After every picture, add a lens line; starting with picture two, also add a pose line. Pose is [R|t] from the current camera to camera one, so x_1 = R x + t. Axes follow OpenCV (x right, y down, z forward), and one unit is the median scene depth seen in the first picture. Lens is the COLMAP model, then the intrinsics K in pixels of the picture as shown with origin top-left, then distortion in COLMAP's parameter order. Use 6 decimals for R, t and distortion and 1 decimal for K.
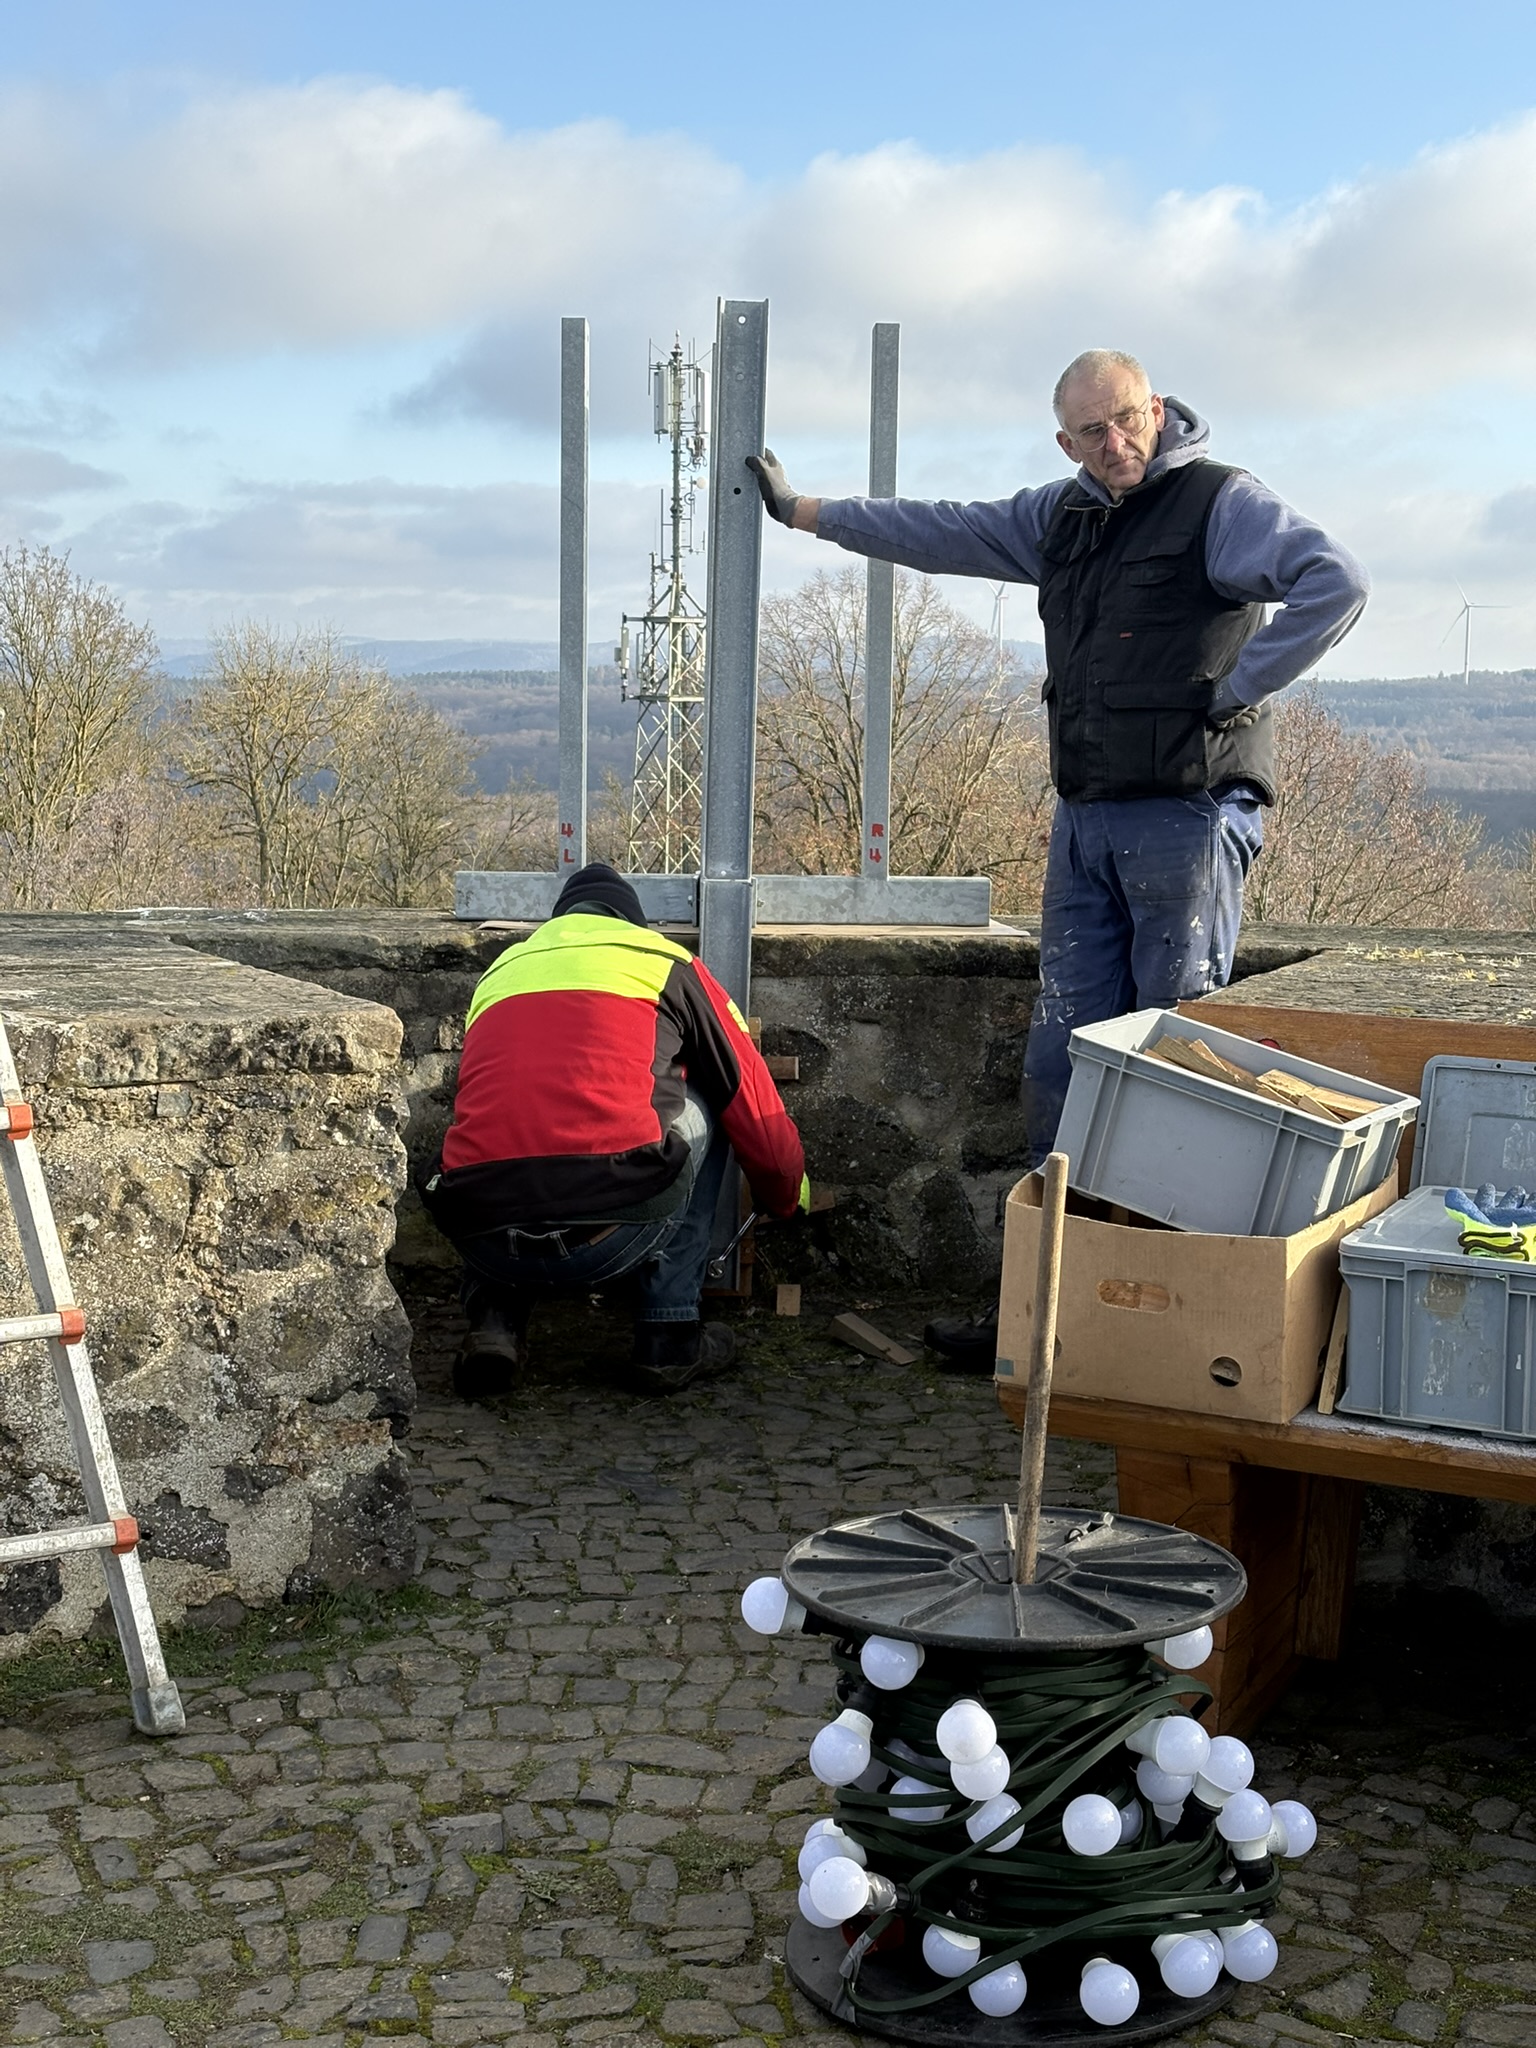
lens RADIAL K [[3025.1, 0, 768.0], [0, 3025.1, 1024.0], [0, 0, 1]] dist [0.234141, -0.847478]
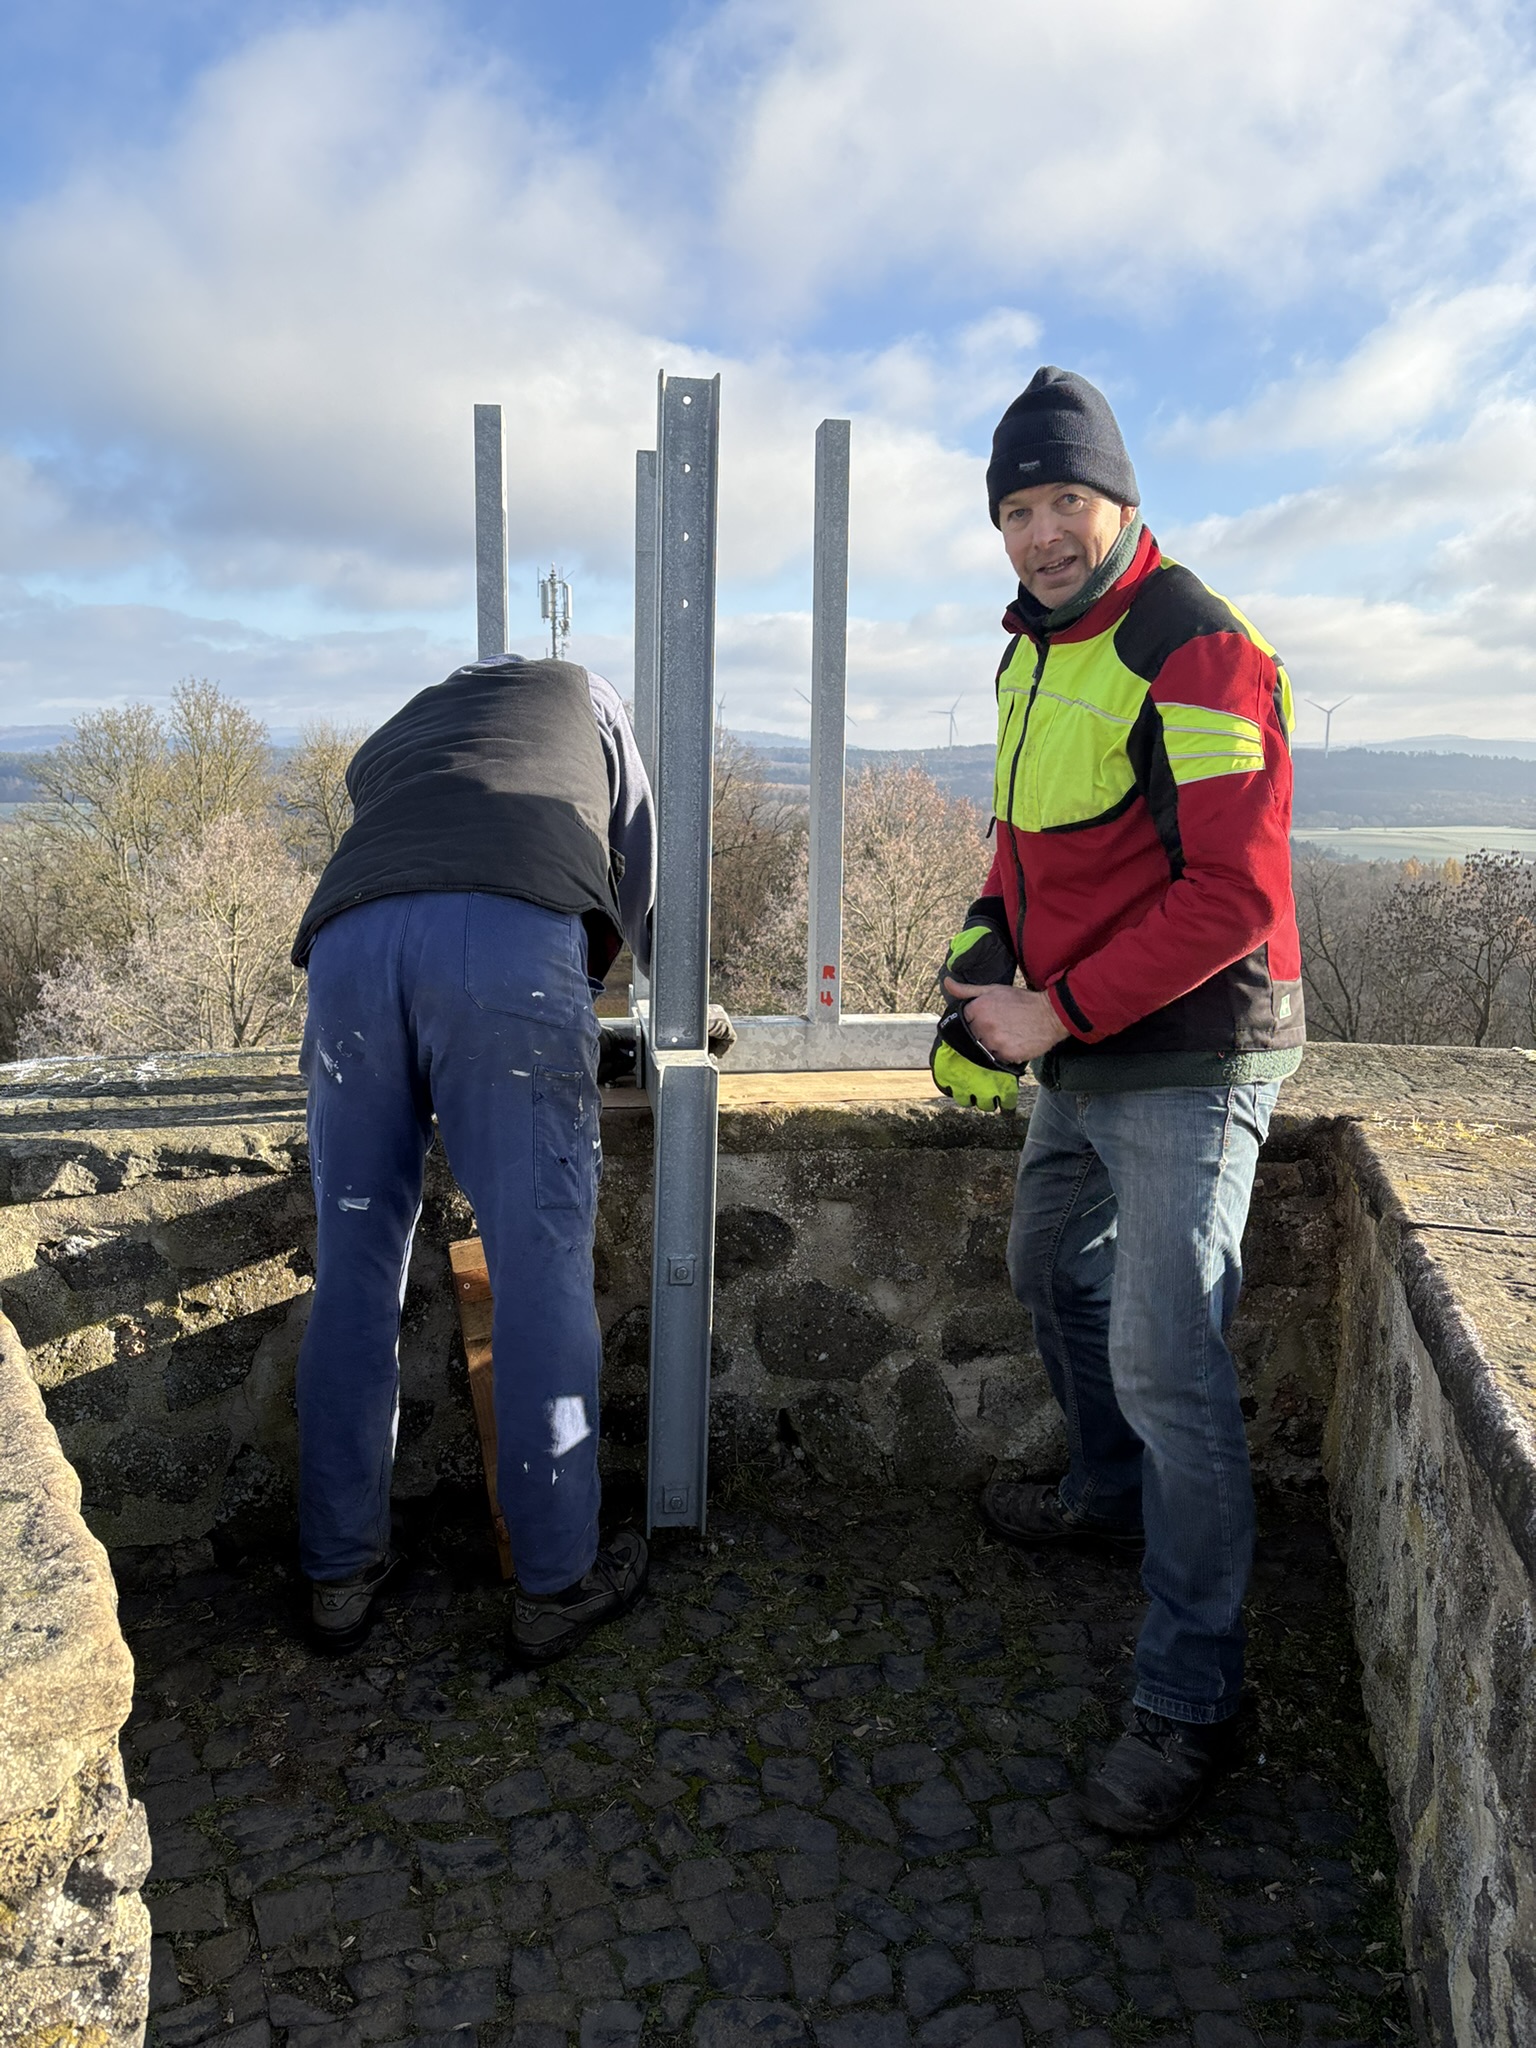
lens RADIAL K [[1558.0, 0, 773.8], [0, 1558.0, 987.7], [0, 0, 1]] dist [0.076355, -0.066432]
pose [[0.994241, -0.019051, 0.105461, -0.046603], [0.014950, 0.999106, 0.039537, -0.114872], [-0.106120, -0.037733, 0.993637, 0.764209]]
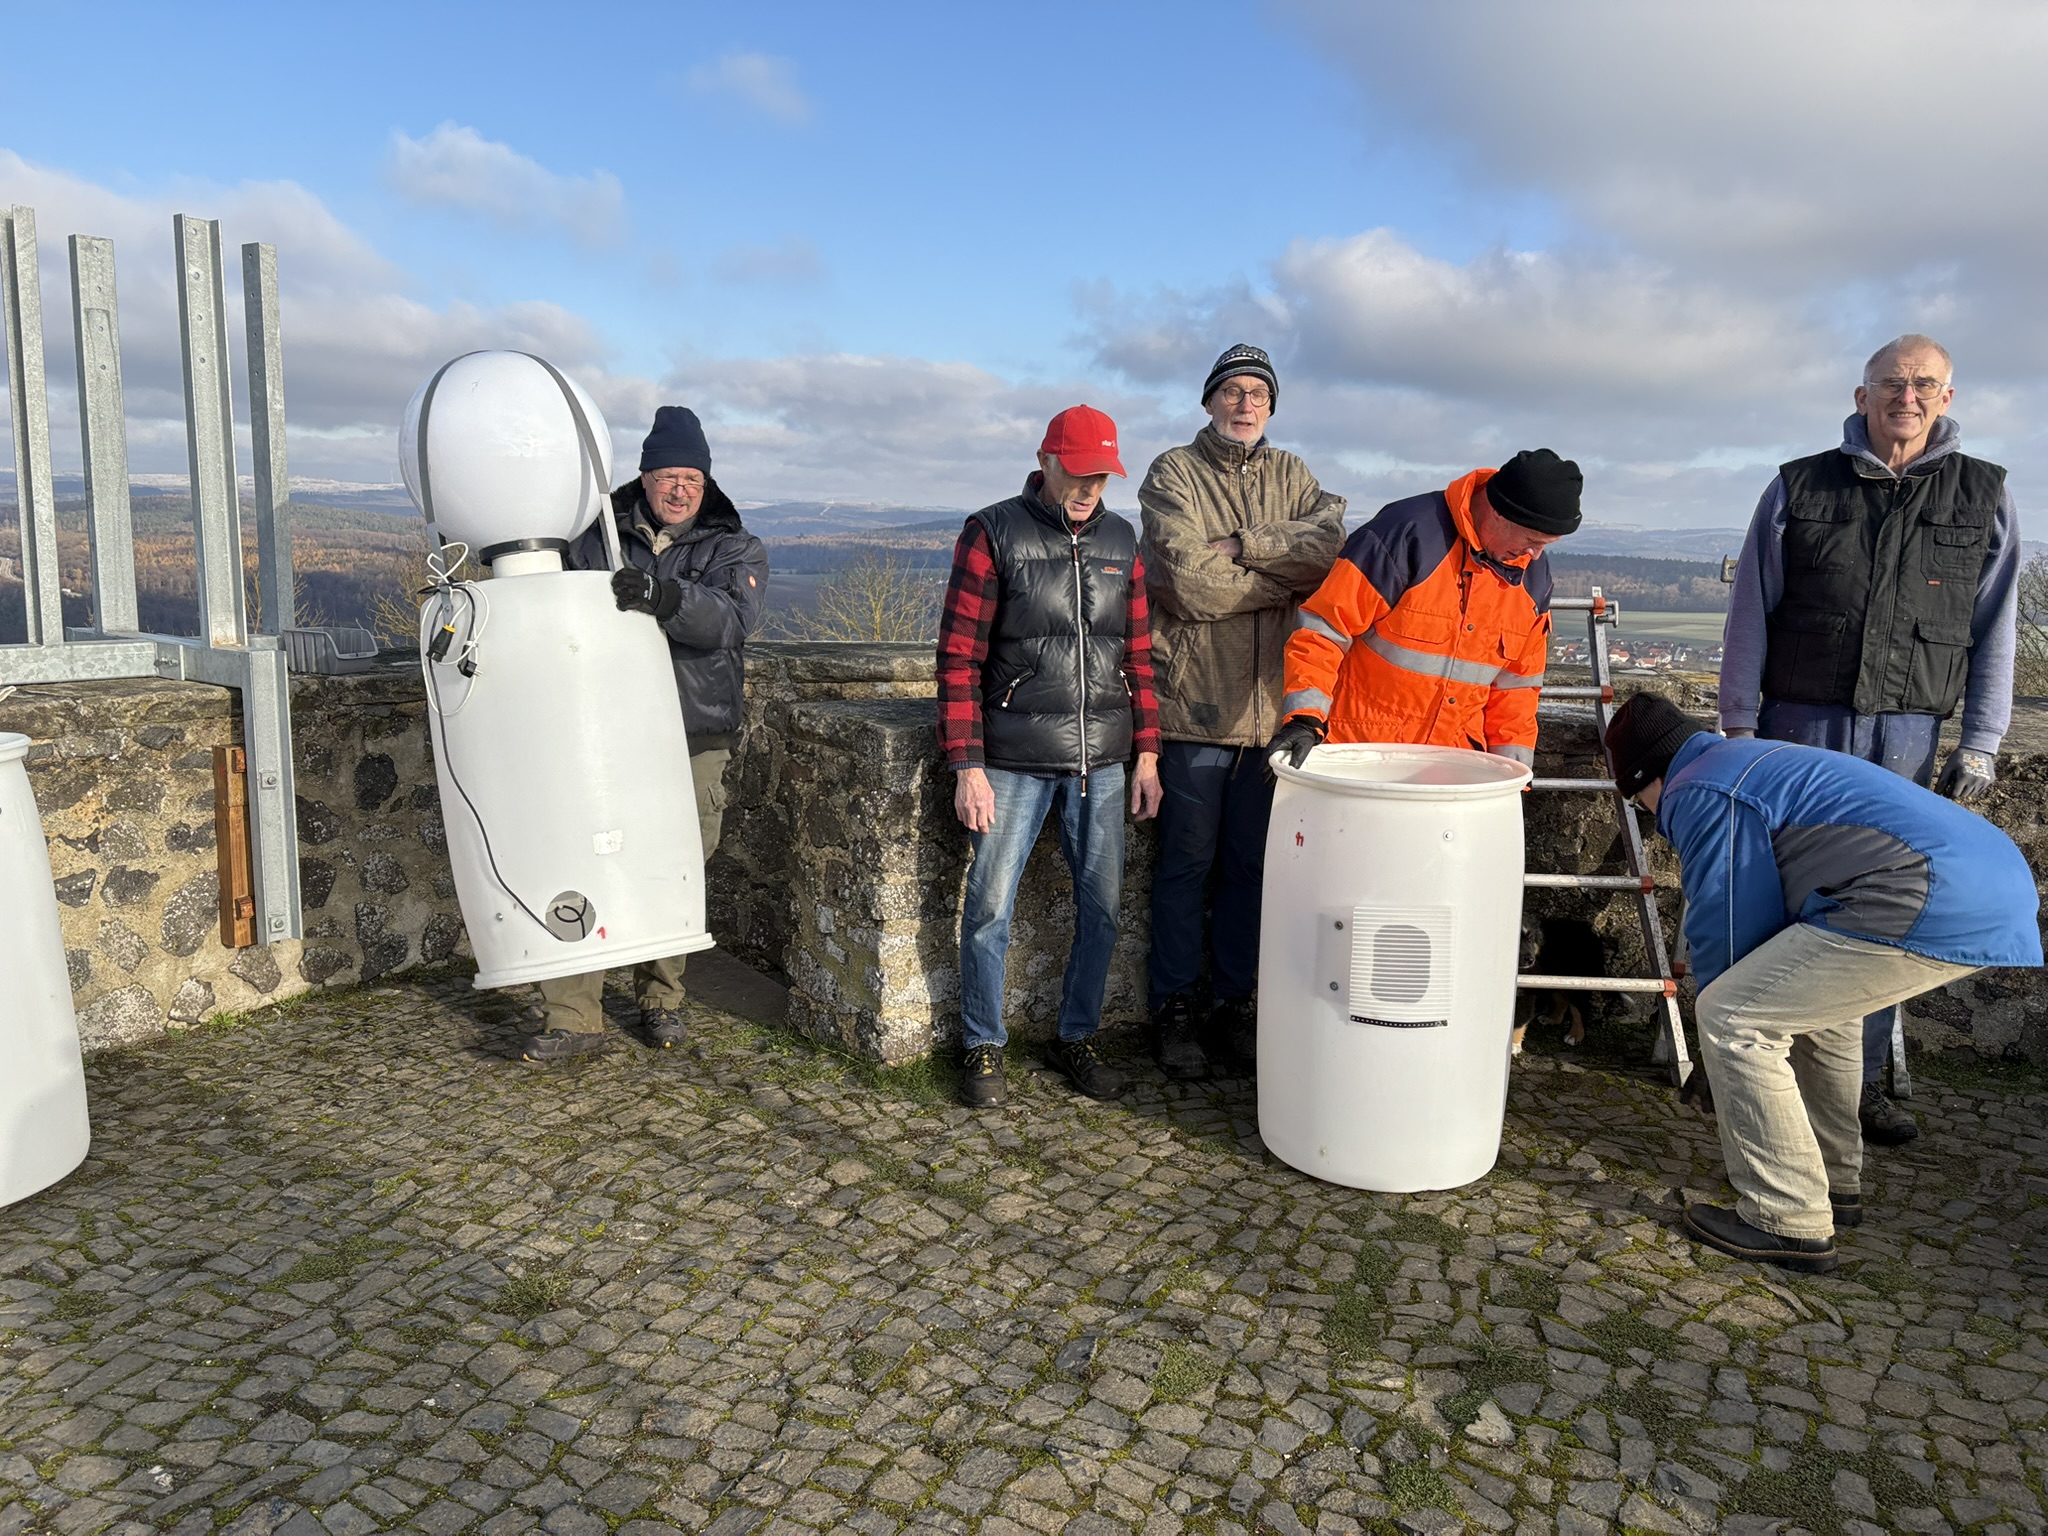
lens RADIAL K [[1539.0, 0, 1033.3], [0, 1539.0, 700.7], [0, 0, 1]] dist [0.017579, 0.001363]
pose [[0.636330, 0.099144, -0.765019, 0.176355], [-0.113473, 0.992949, 0.034298, 0.003741], [0.763025, 0.064985, 0.643094, -0.092555]]
